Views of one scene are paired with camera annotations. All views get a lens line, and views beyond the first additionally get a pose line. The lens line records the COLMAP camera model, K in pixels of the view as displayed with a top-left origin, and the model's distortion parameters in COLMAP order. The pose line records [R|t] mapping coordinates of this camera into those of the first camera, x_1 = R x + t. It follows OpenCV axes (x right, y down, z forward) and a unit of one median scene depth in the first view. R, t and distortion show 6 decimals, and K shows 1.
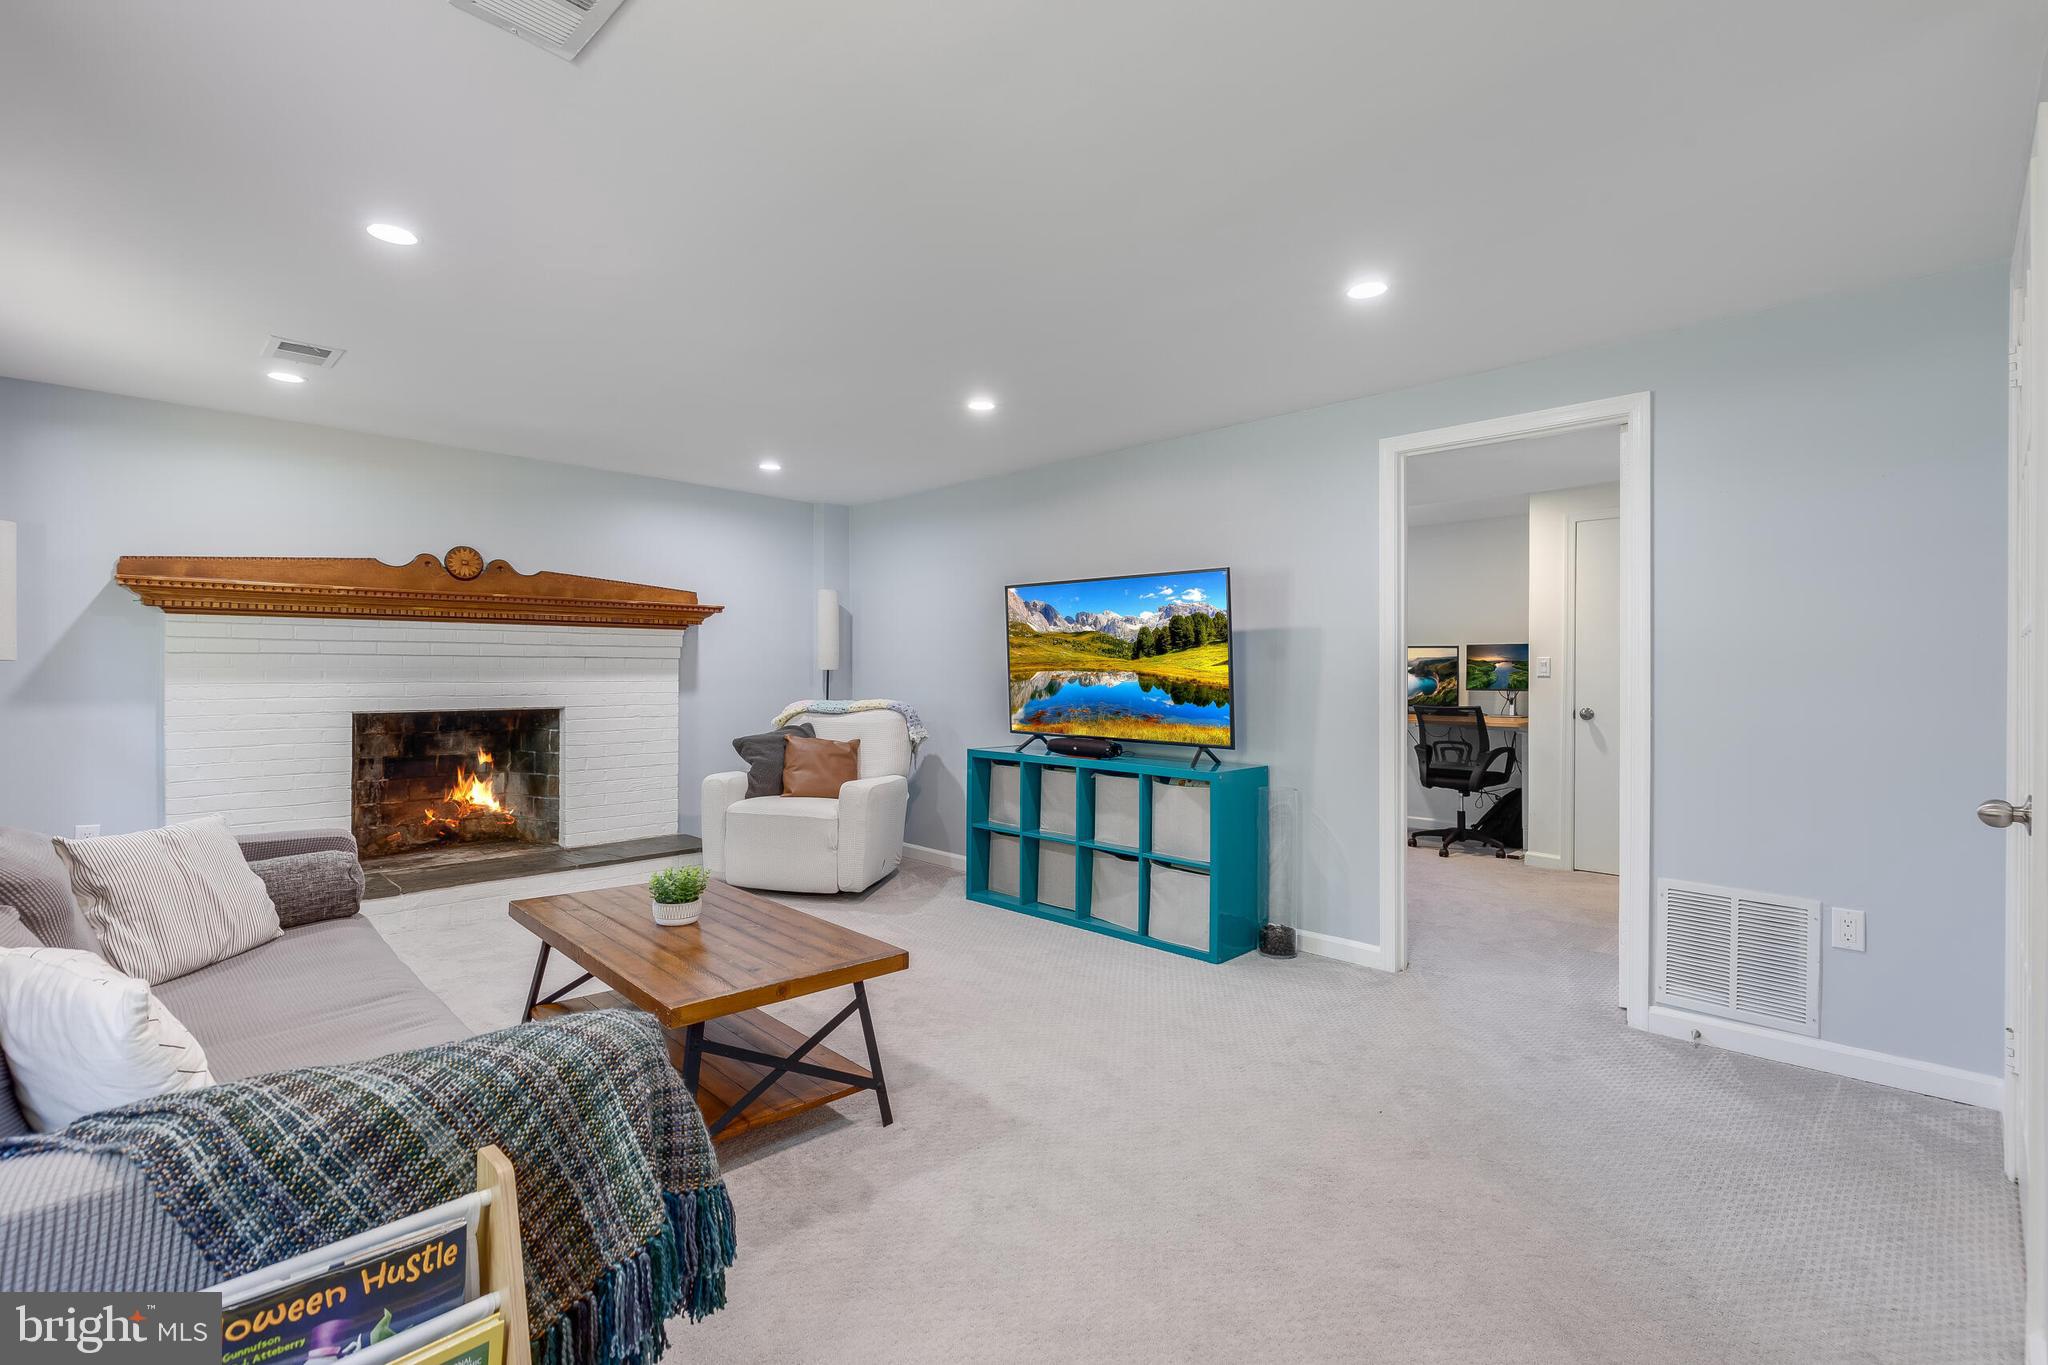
lens RADIAL K [[928.7, 0, 1018.1], [0, 928.7, 668.9], [0, 0, 1]] dist [0.013395, -0.001702]
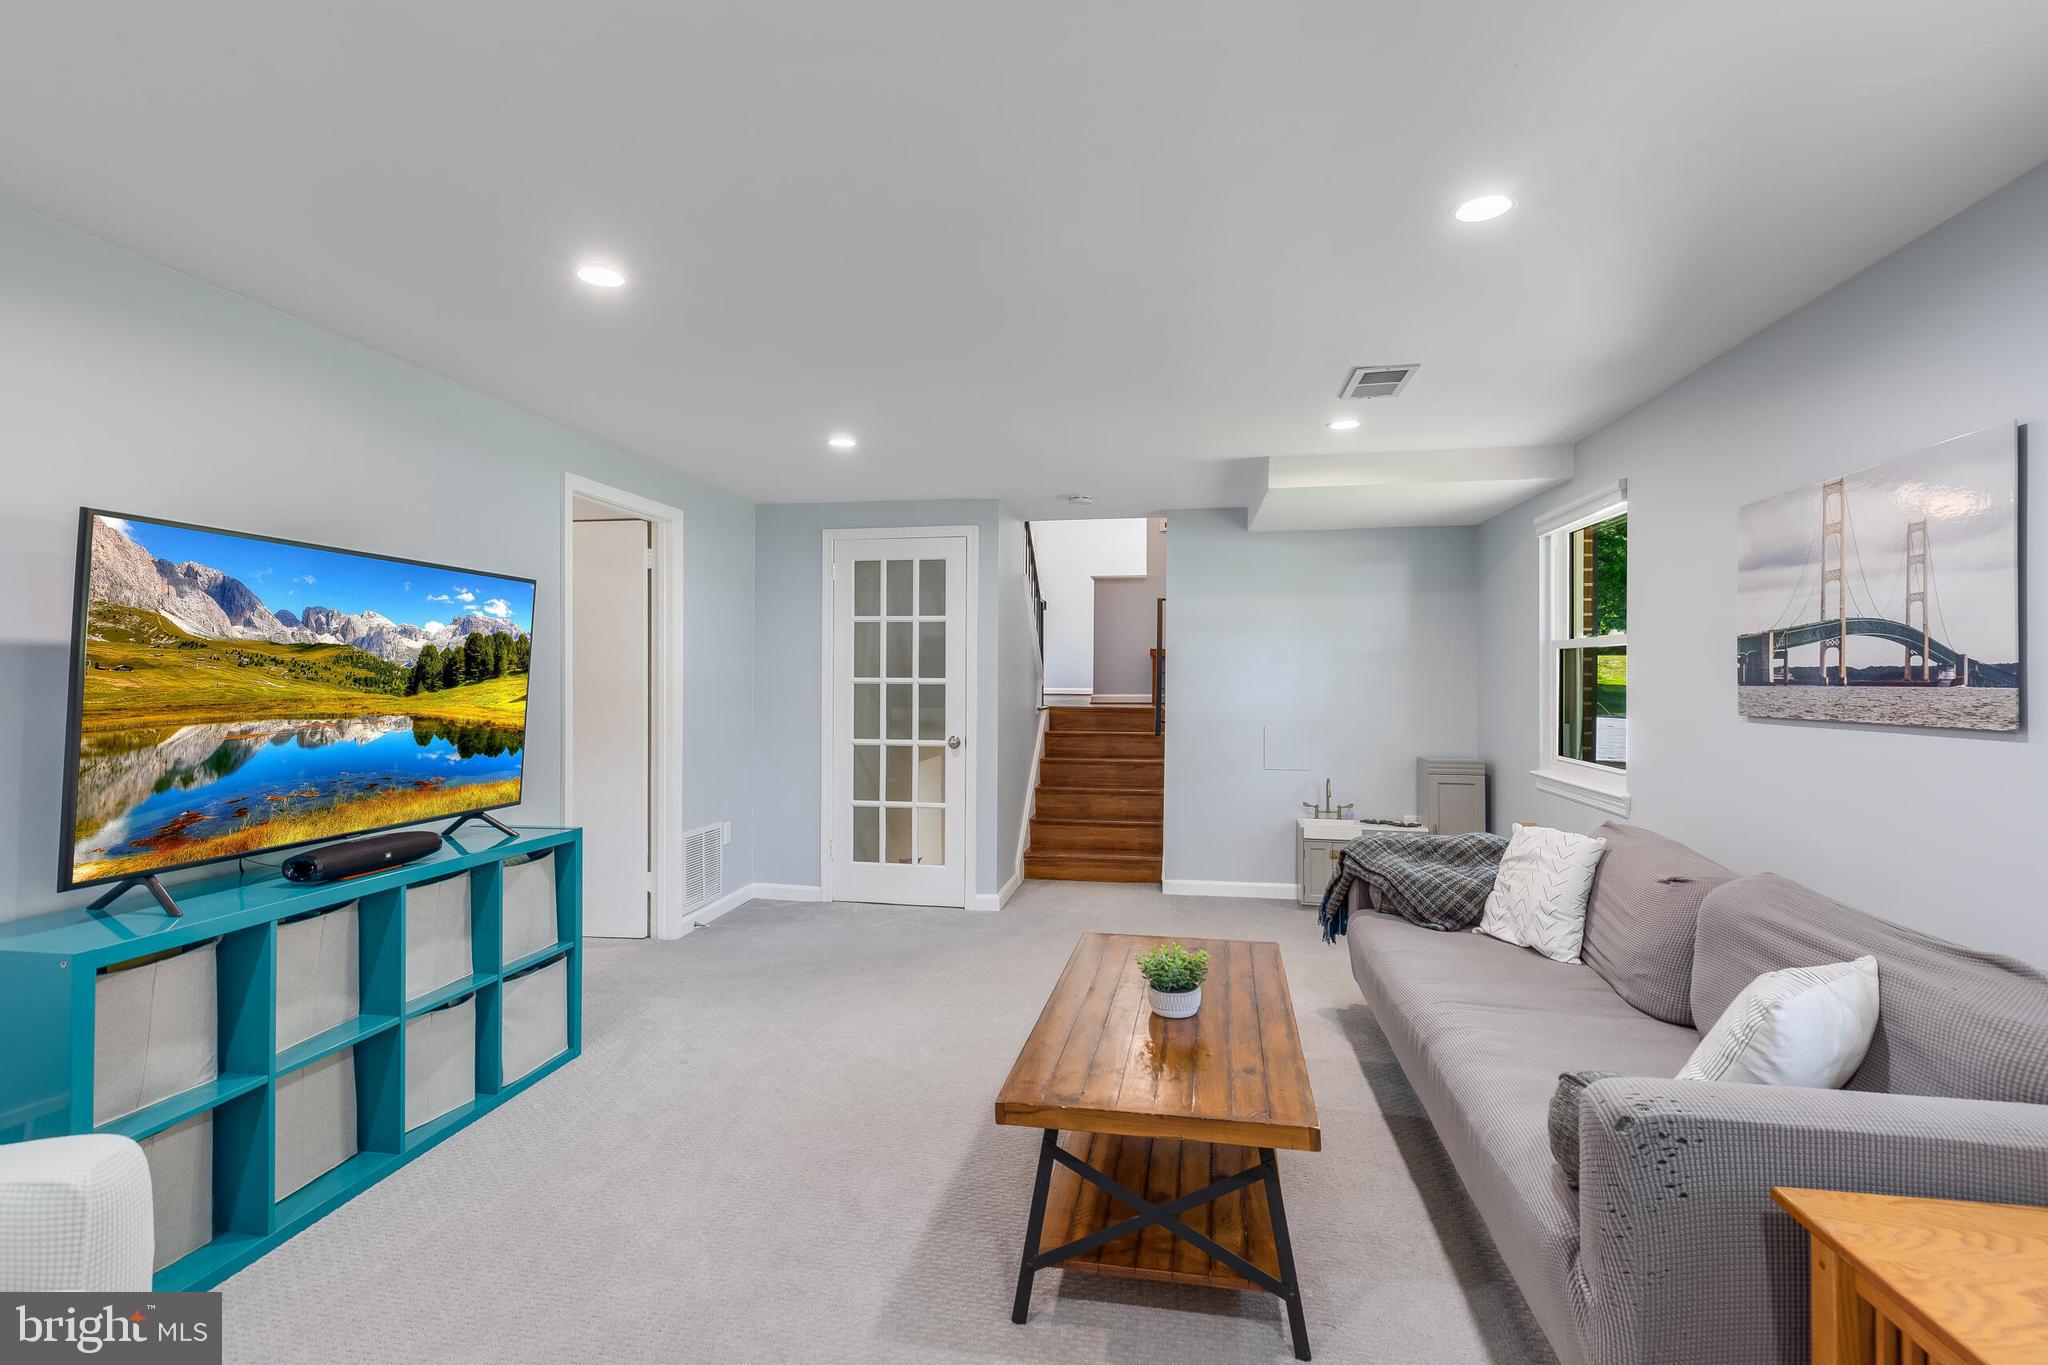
lens RADIAL K [[928.7, 0, 1038.3], [0, 928.7, 686.9], [0, 0, 1]] dist [0.013395, -0.001702]
pose [[-0.596937, -0.012650, 0.802188, -0.622873], [-0.009183, 0.999918, 0.008935, -0.025030], [-0.802235, -0.002033, -0.597005, 1.021236]]
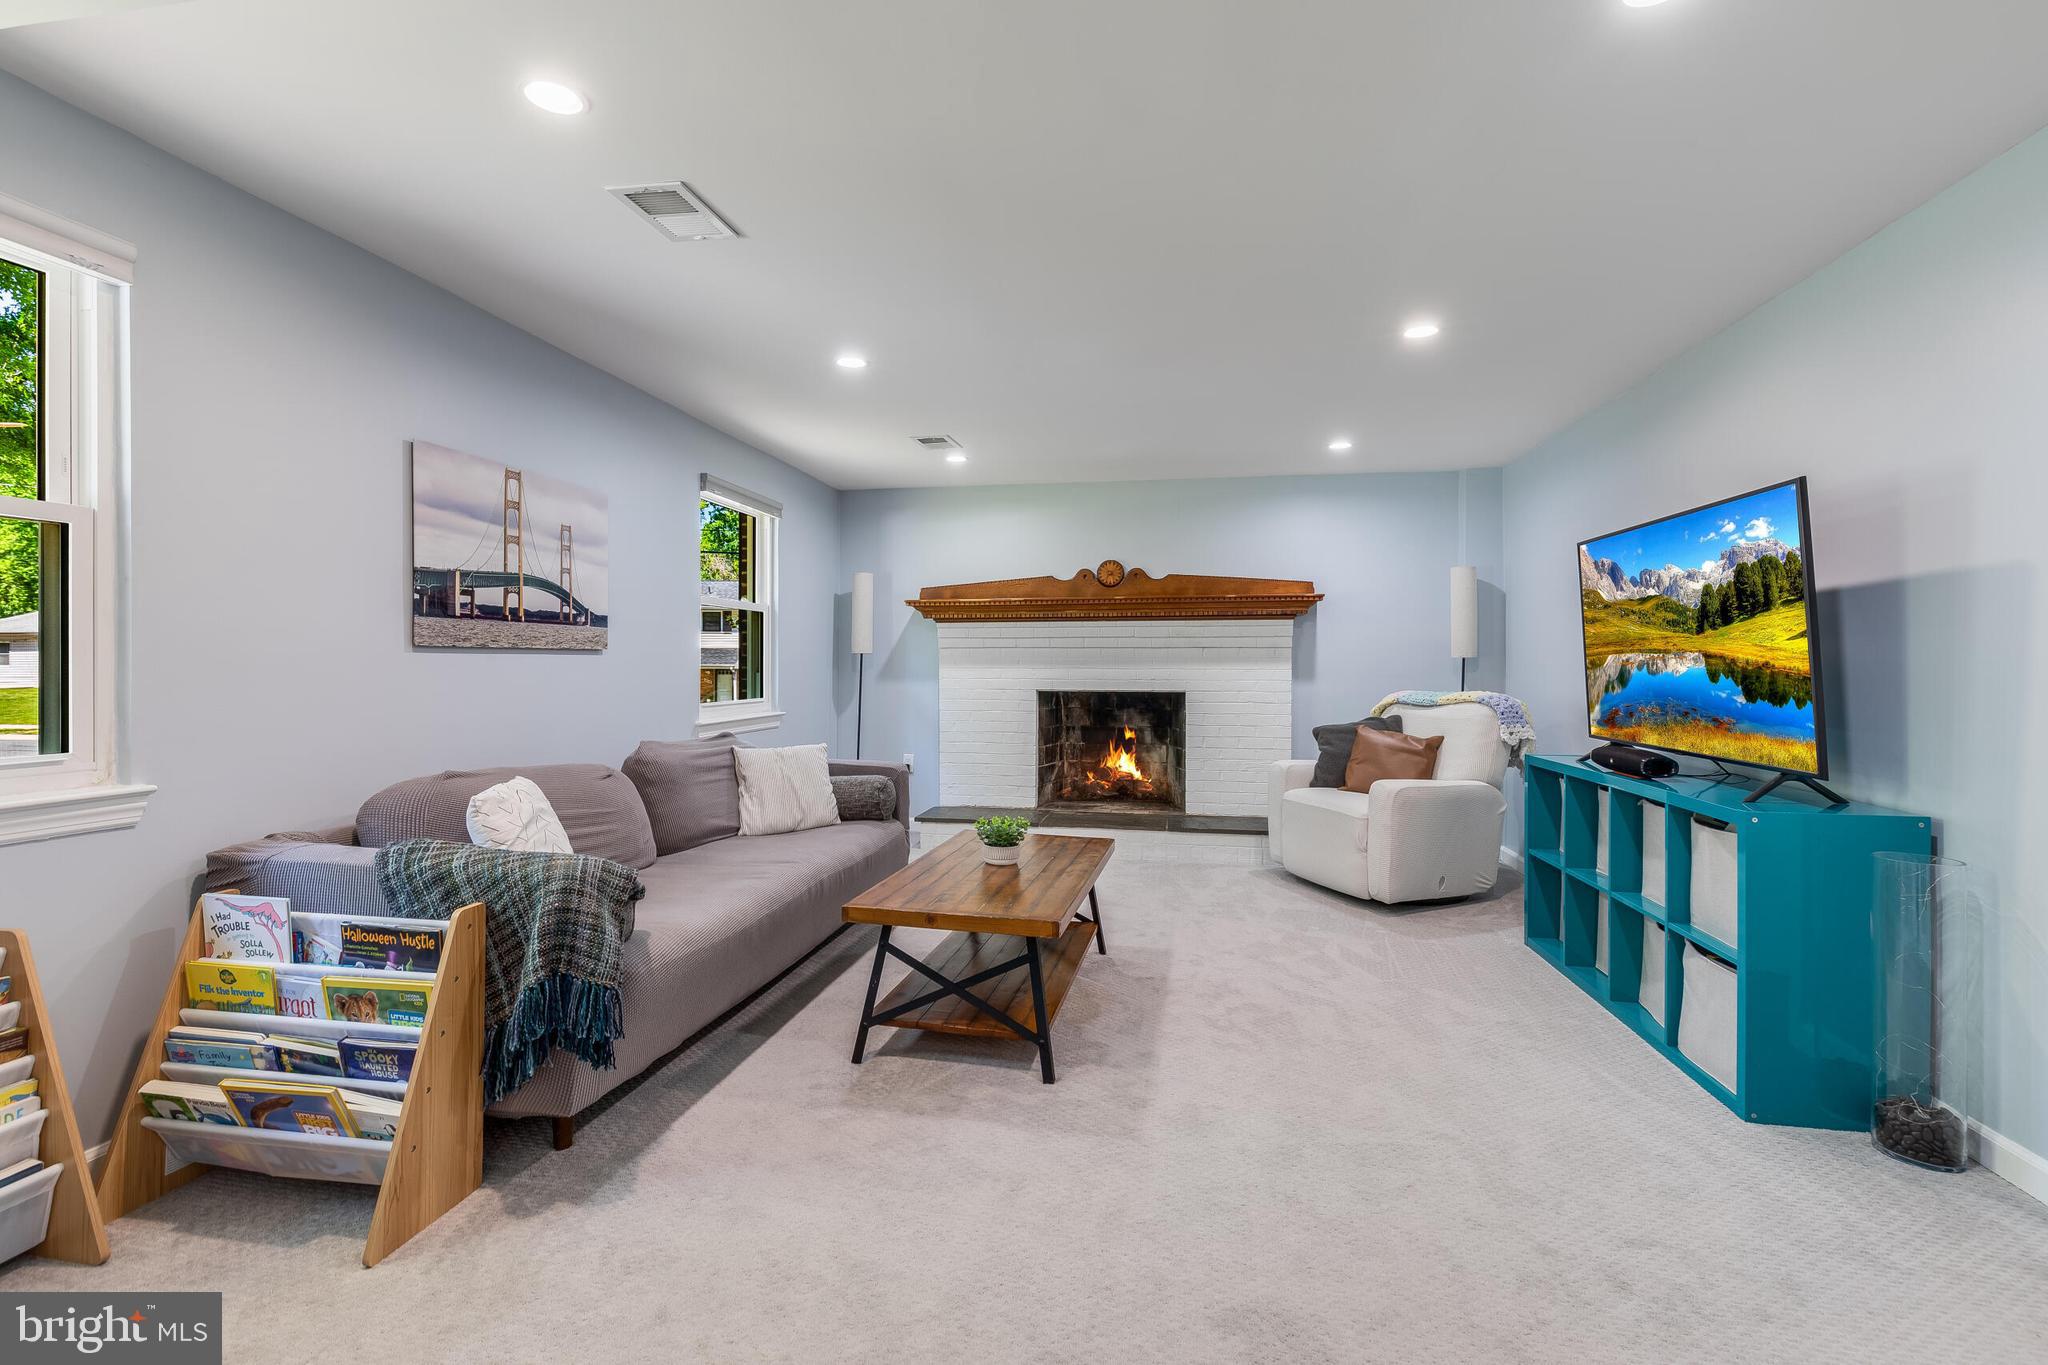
lens RADIAL K [[928.7, 0, 1016.5], [0, 928.7, 657.9], [0, 0, 1]] dist [0.013395, -0.001702]
pose [[0.564170, -0.008699, -0.825613, 0.397058], [0.001923, 0.999956, -0.009222, 0.012121], [0.825657, 0.003615, 0.564161, 0.213329]]
